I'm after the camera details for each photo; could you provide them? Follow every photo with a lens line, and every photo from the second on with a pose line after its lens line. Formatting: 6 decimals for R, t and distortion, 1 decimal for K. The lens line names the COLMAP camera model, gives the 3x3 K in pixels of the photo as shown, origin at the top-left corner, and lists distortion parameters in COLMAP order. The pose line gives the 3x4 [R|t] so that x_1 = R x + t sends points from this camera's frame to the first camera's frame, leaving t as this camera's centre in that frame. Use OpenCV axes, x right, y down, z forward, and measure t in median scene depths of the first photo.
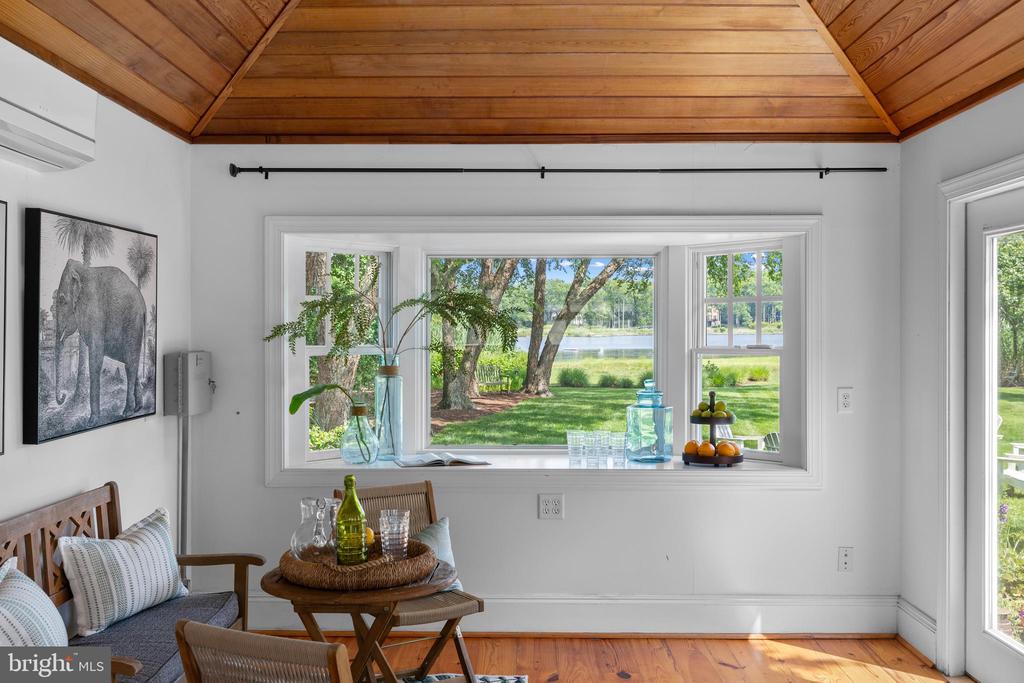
lens RADIAL K [[1008.2, 0, 512.7], [0, 1008.2, 339.5], [0, 0, 1]] dist [0.018345, 0.000000]
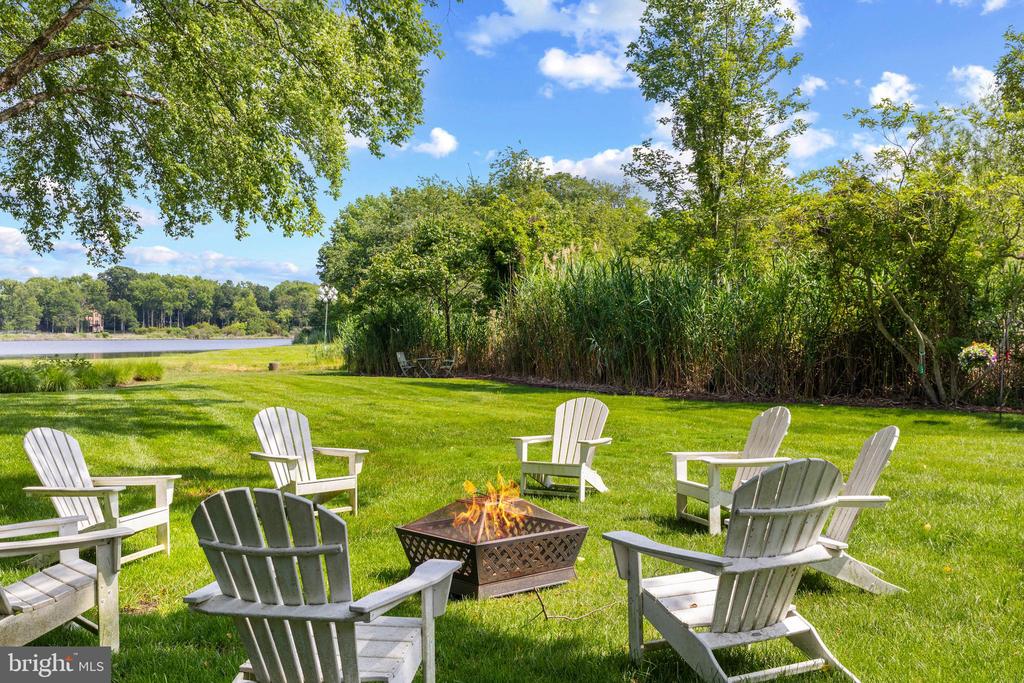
lens RADIAL K [[1008.2, 0, 513.7], [0, 1008.2, 341.4], [0, 0, 1]] dist [0.018345, 0.000000]
pose [[0.832207, -0.004955, 0.554442, 0.052329], [0.008459, 0.999957, -0.003760, 0.016973], [-0.554400, 0.007819, 0.832214, 0.221298]]
